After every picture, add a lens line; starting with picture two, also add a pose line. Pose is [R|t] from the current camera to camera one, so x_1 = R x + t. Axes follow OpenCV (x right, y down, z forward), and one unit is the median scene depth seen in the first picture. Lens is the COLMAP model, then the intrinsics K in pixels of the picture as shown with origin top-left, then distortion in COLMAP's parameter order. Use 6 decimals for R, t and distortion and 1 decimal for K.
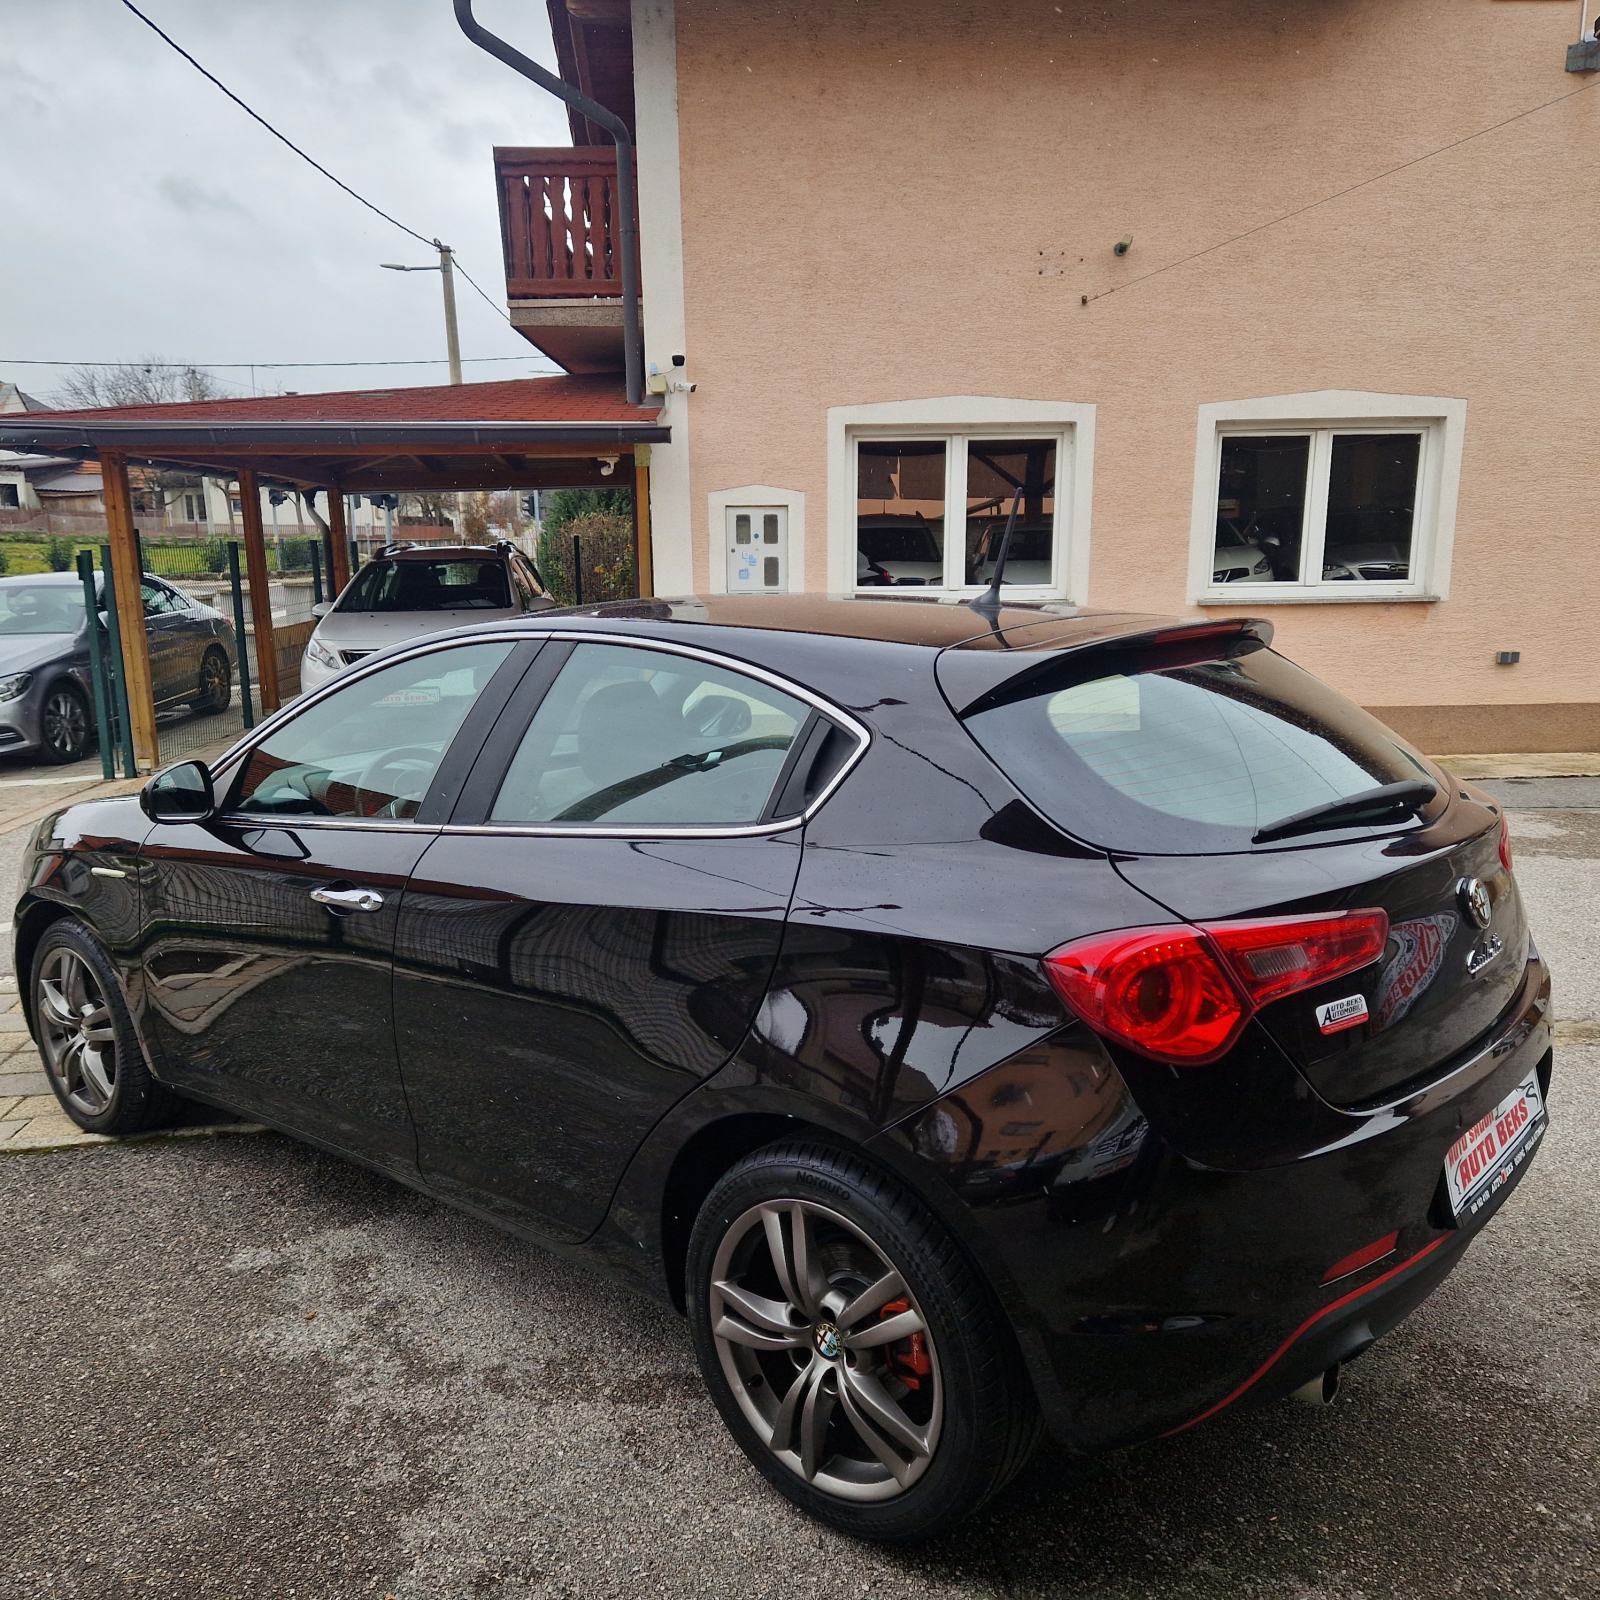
lens RADIAL K [[1405.9, 0, 775.8], [0, 1405.9, 835.7], [0, 0, 1]] dist [0.089825, -0.082929]
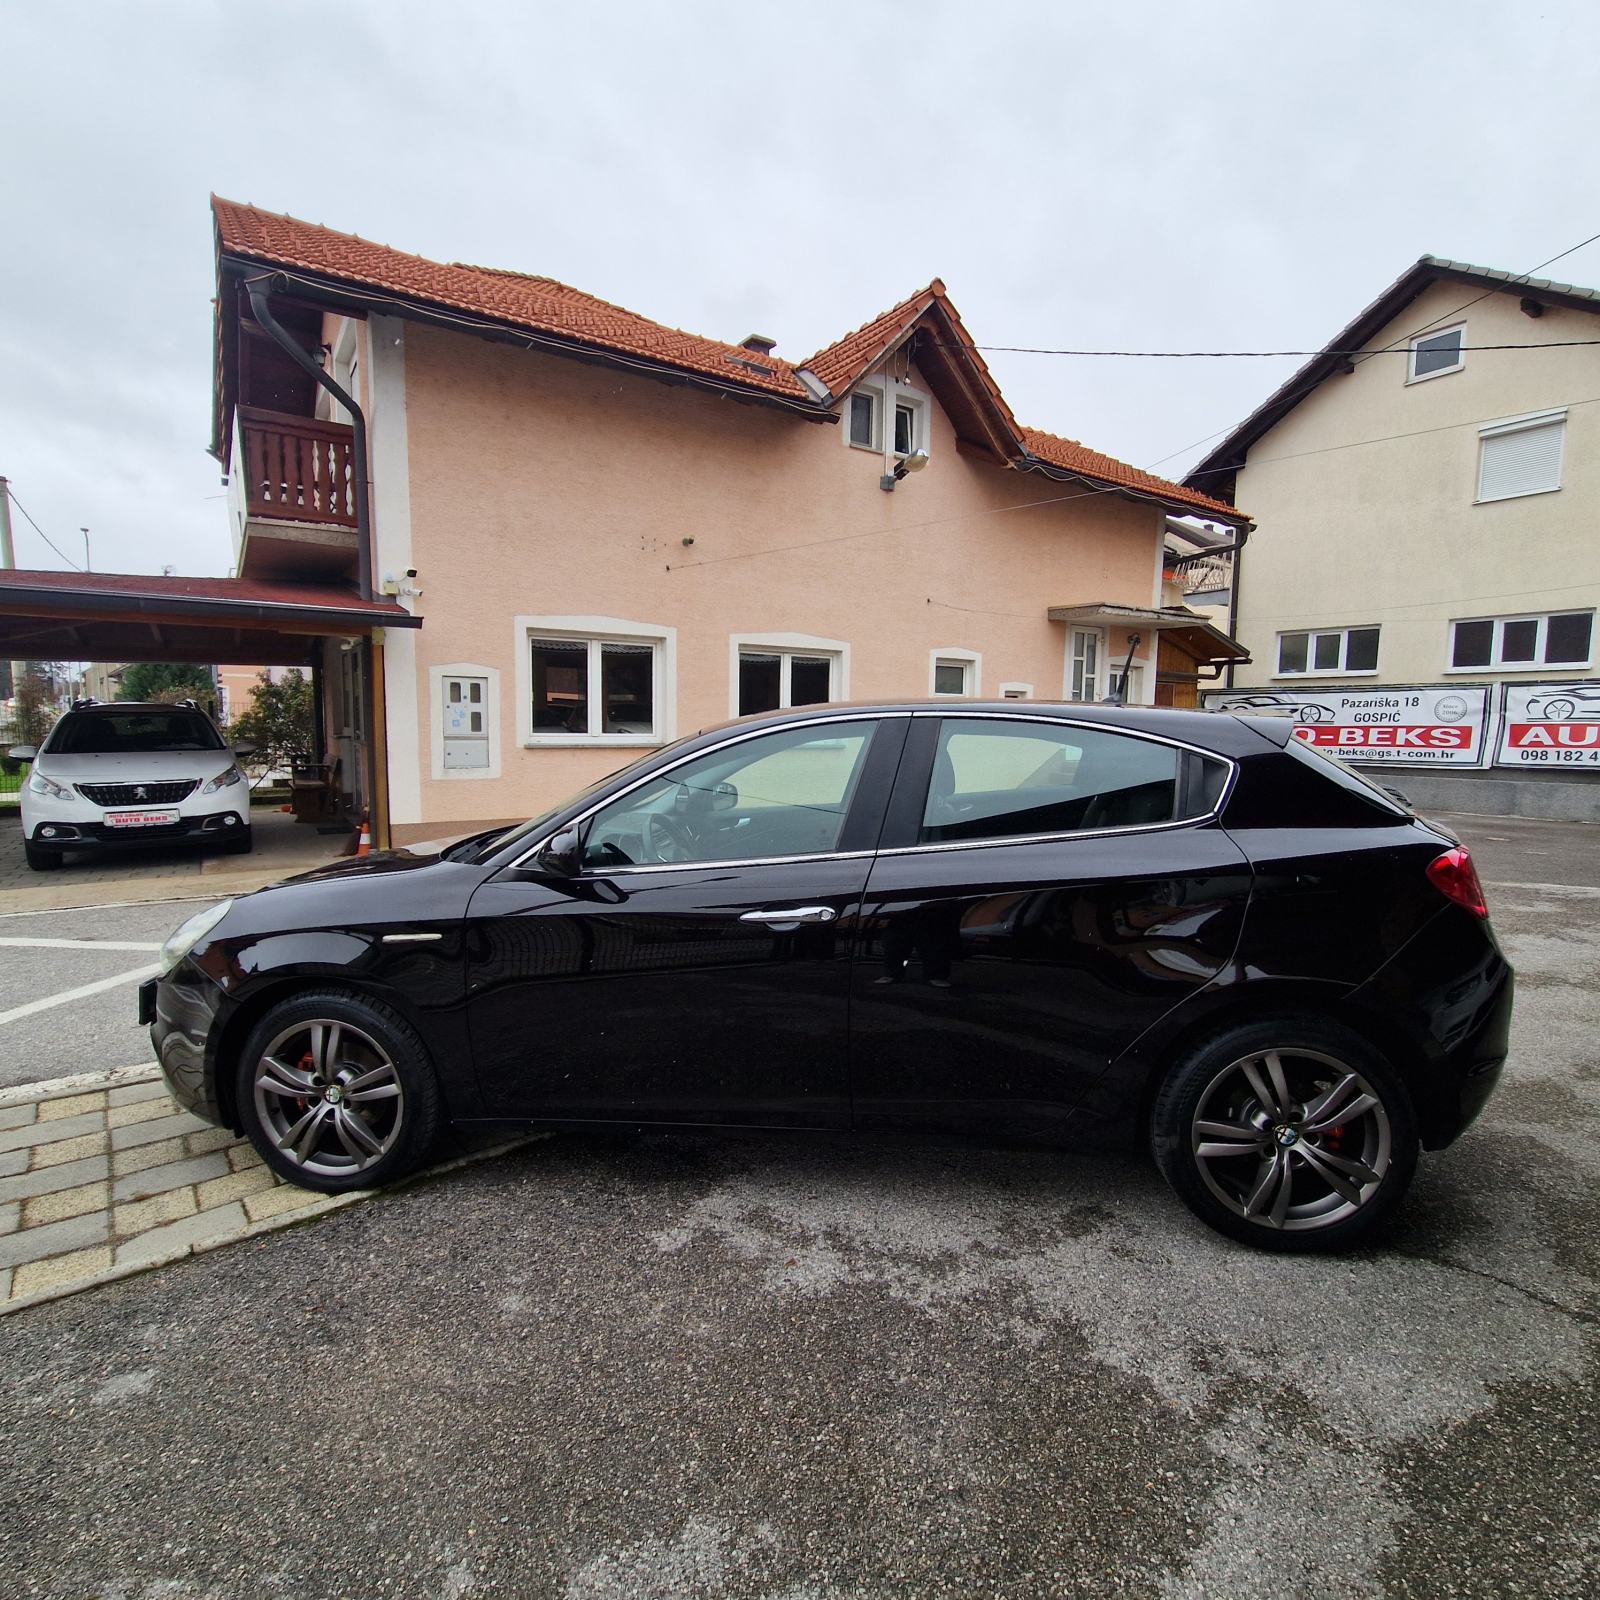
lens RADIAL K [[859.4, 0, 797.0], [0, 859.4, 809.1], [0, 0, 1]] dist [0.003210, -0.000597]
pose [[0.835388, -0.036055, 0.548477, -0.226861], [0.095524, 0.992185, -0.080269, 0.003554], [-0.541297, 0.119449, 0.832304, 0.106460]]
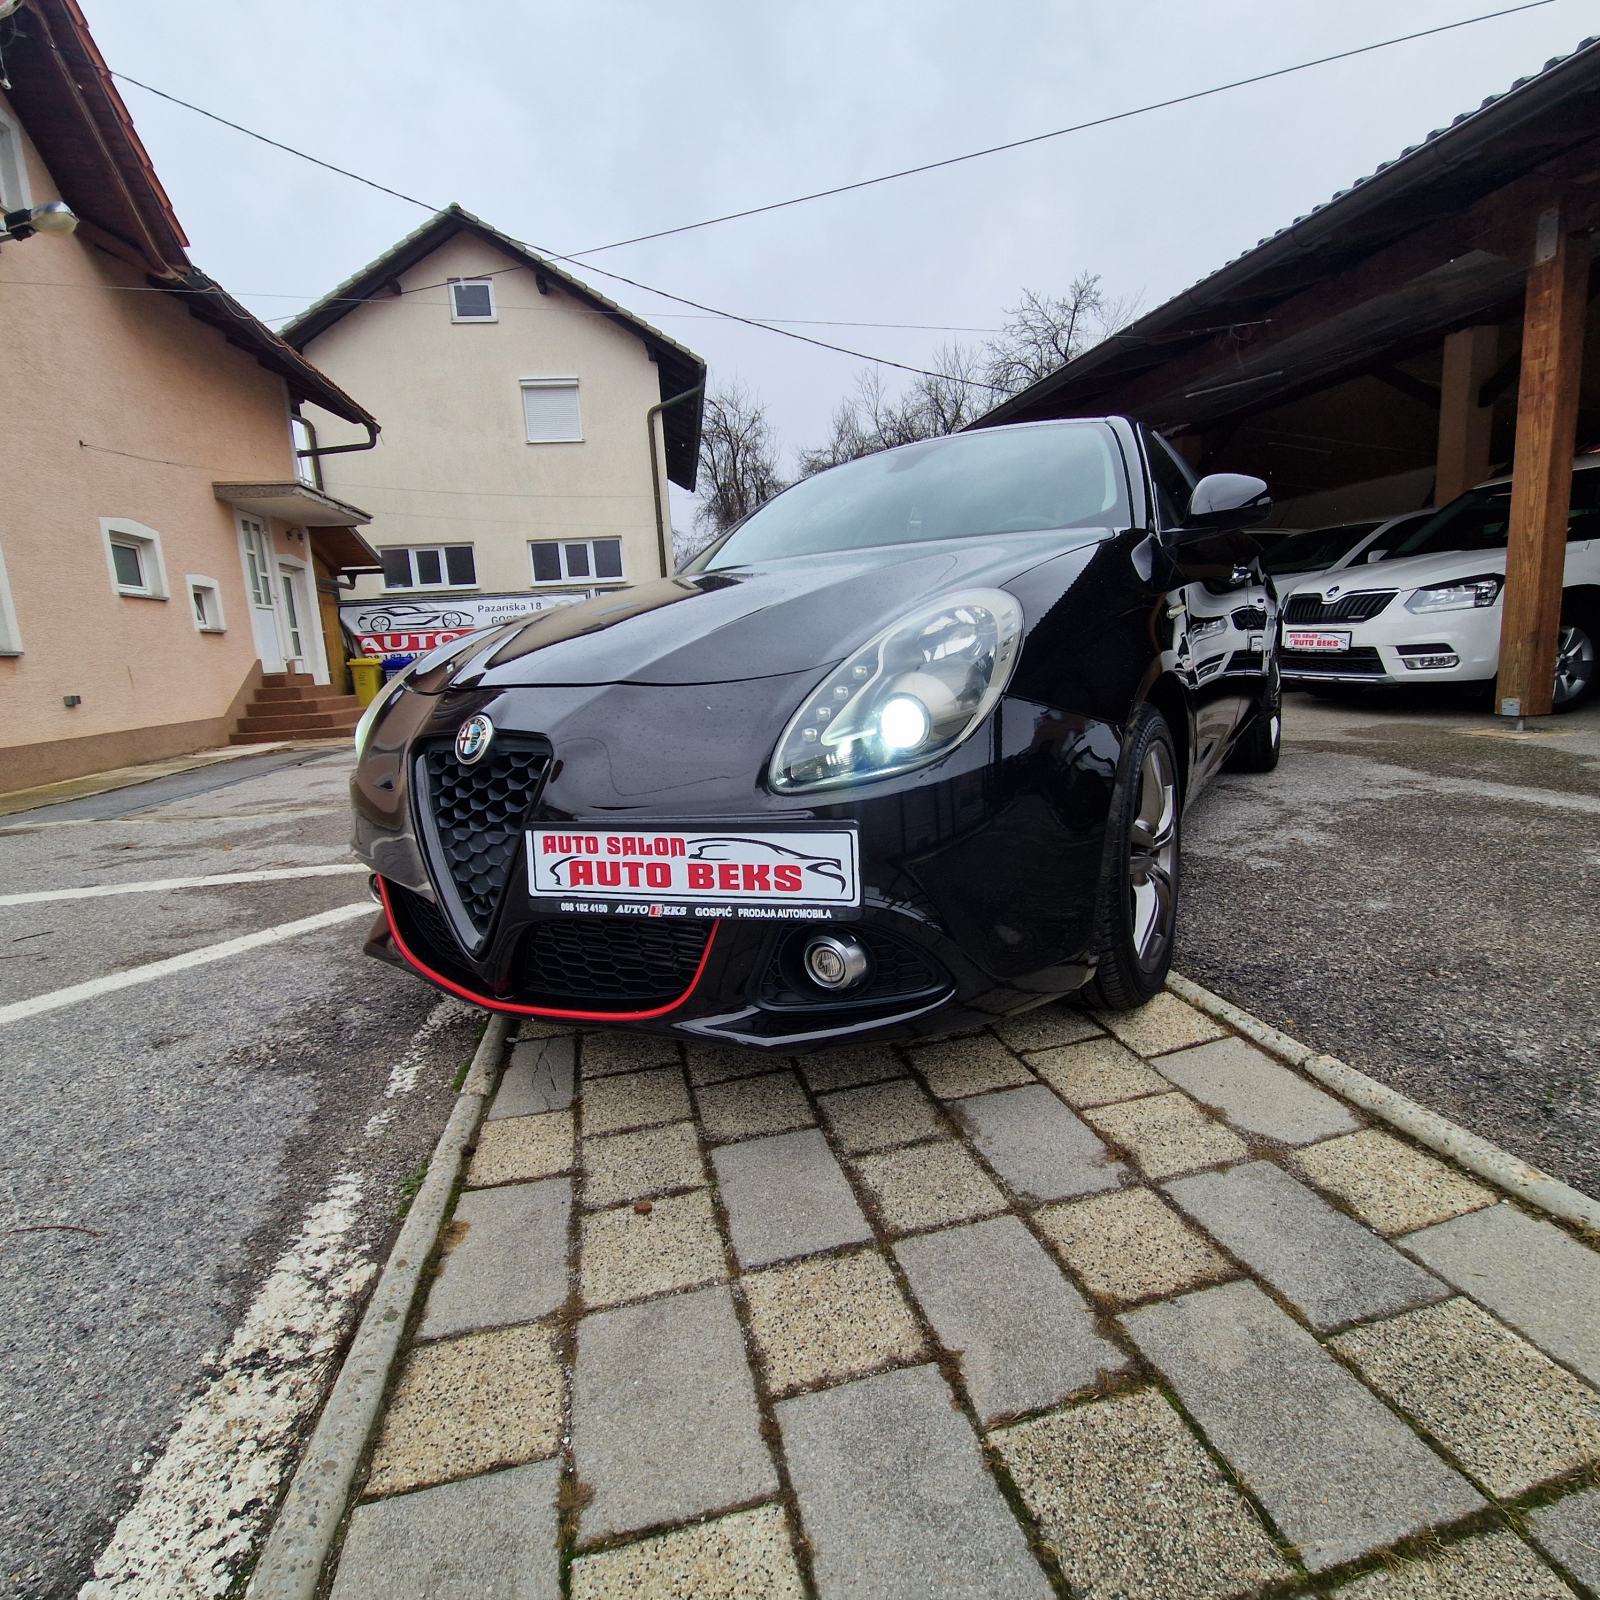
lens RADIAL K [[866.9, 0, 795.6], [0, 866.9, 804.1], [0, 0, 1]] dist [0.004981, -0.002513]
pose [[-0.138245, -0.155923, 0.978047, -0.375922], [0.270740, 0.943965, 0.188758, -0.009294], [-0.952674, 0.290891, -0.088284, 0.507400]]
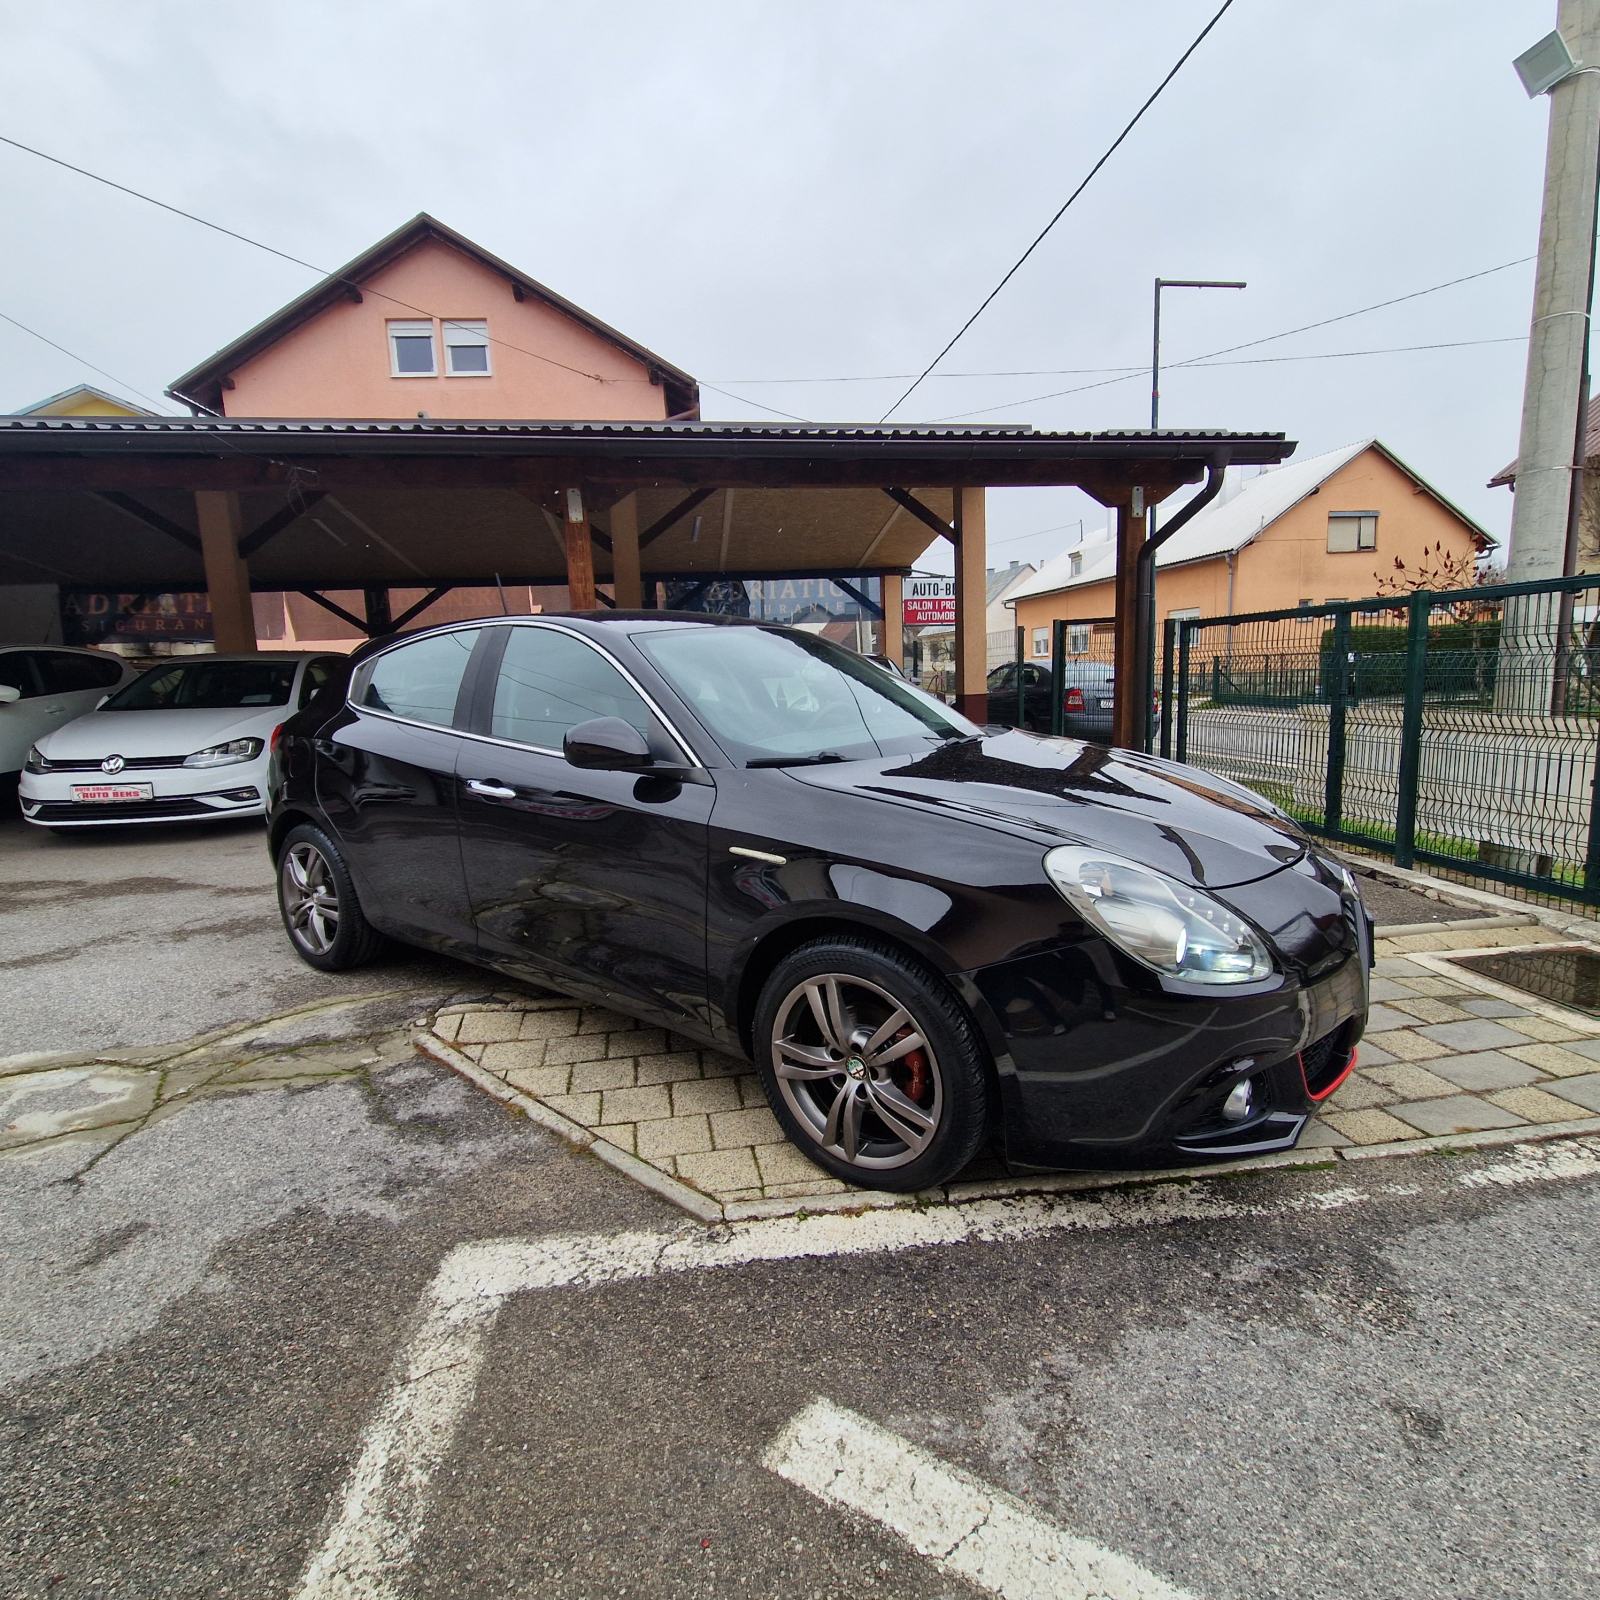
lens RADIAL K [[862.7, 0, 798.3], [0, 862.7, 801.7], [0, 0, 1]] dist [0.001826, -0.000312]
pose [[-0.994610, 0.065251, -0.080582, -0.054930], [0.032288, 0.933428, 0.357308, -0.113855], [0.098532, 0.352781, -0.930504, 0.735288]]
